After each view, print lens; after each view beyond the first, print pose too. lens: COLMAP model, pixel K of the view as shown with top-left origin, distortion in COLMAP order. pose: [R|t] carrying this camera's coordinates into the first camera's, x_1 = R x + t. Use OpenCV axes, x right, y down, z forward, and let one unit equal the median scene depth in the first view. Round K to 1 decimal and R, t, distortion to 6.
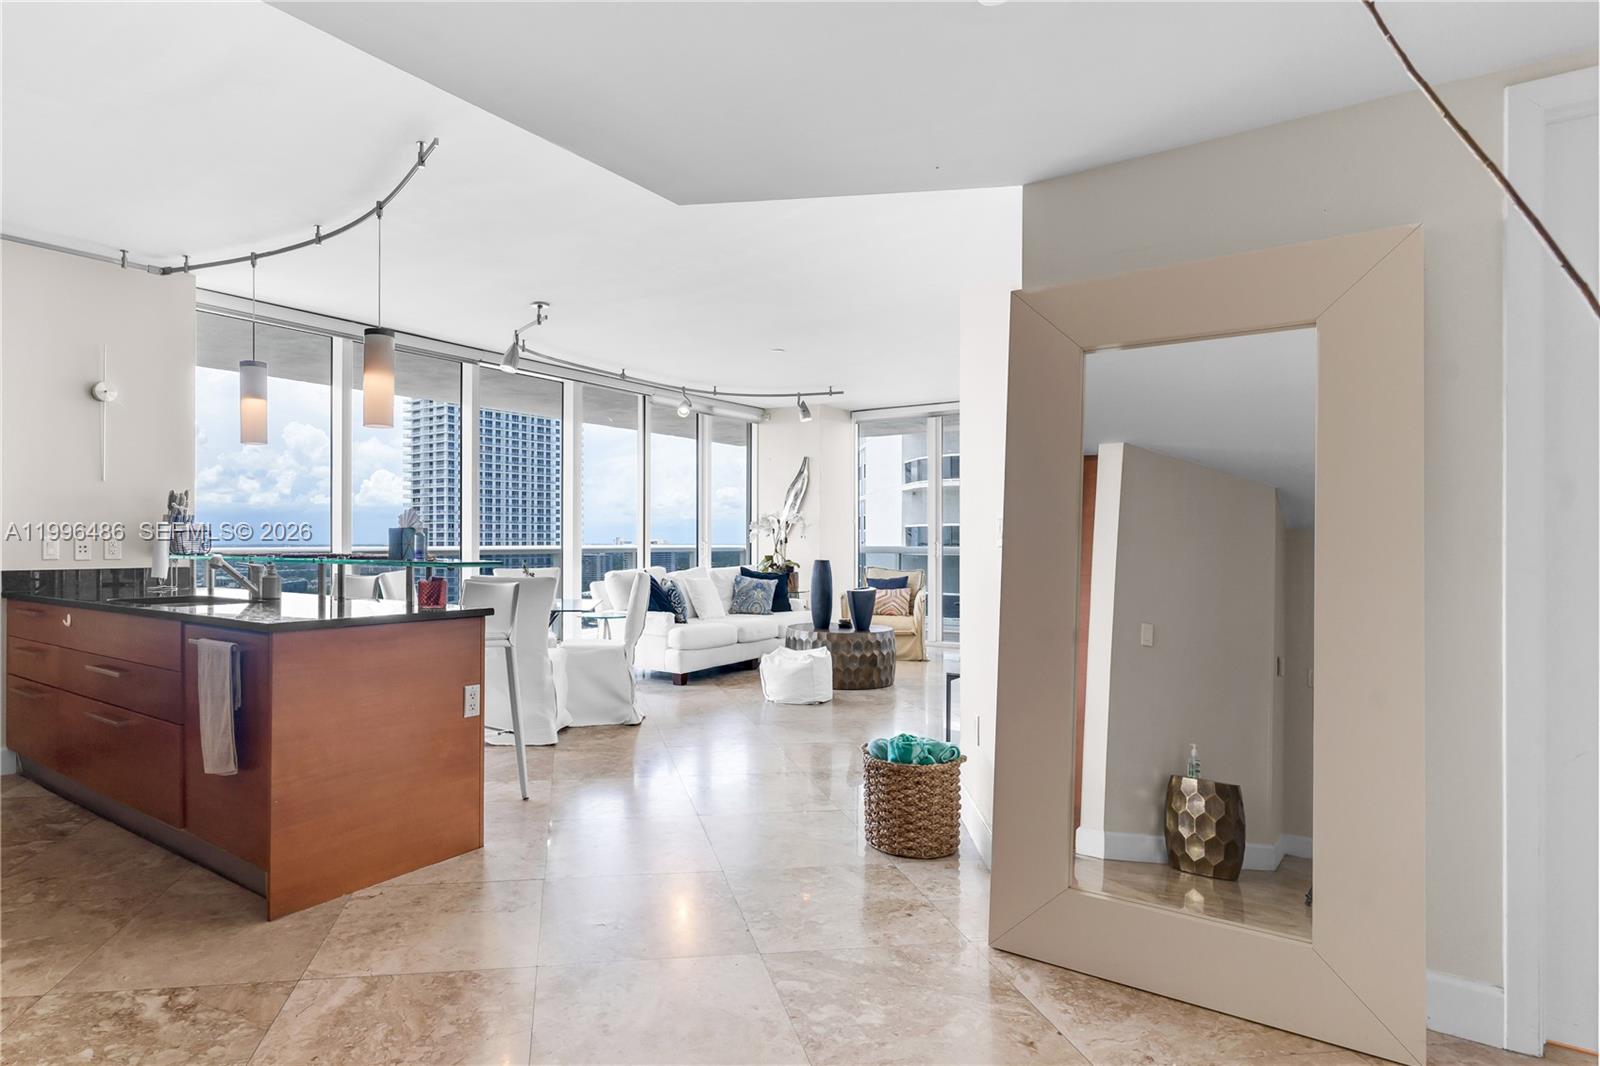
lens RADIAL K [[723.8, 0, 800.0], [0, 723.8, 533.0], [0, 0, 1]] dist [0.000053, -0.000204]
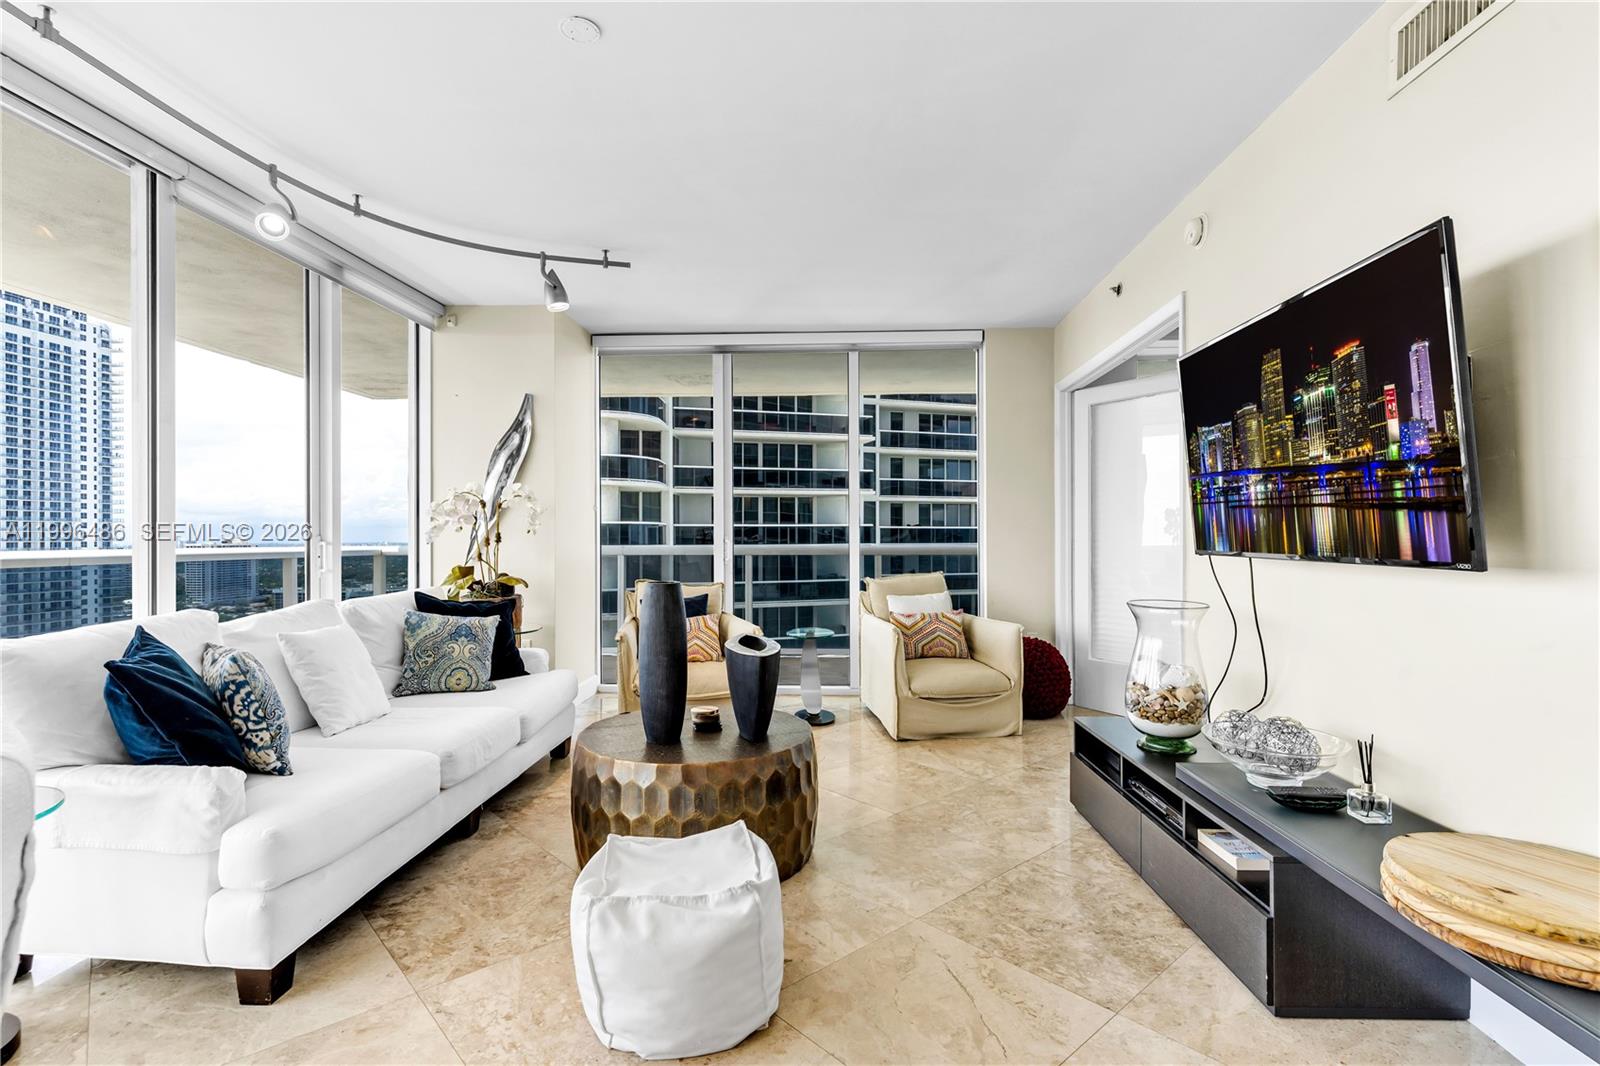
lens RADIAL K [[723.8, 0, 800.0], [0, 723.8, 533.0], [0, 0, 1]] dist [0.000053, -0.000204]
pose [[0.888576, -0.004641, 0.458706, -0.076589], [0.002359, 0.999982, 0.005547, 0.004362], [-0.458723, -0.003847, 0.888571, 0.455312]]
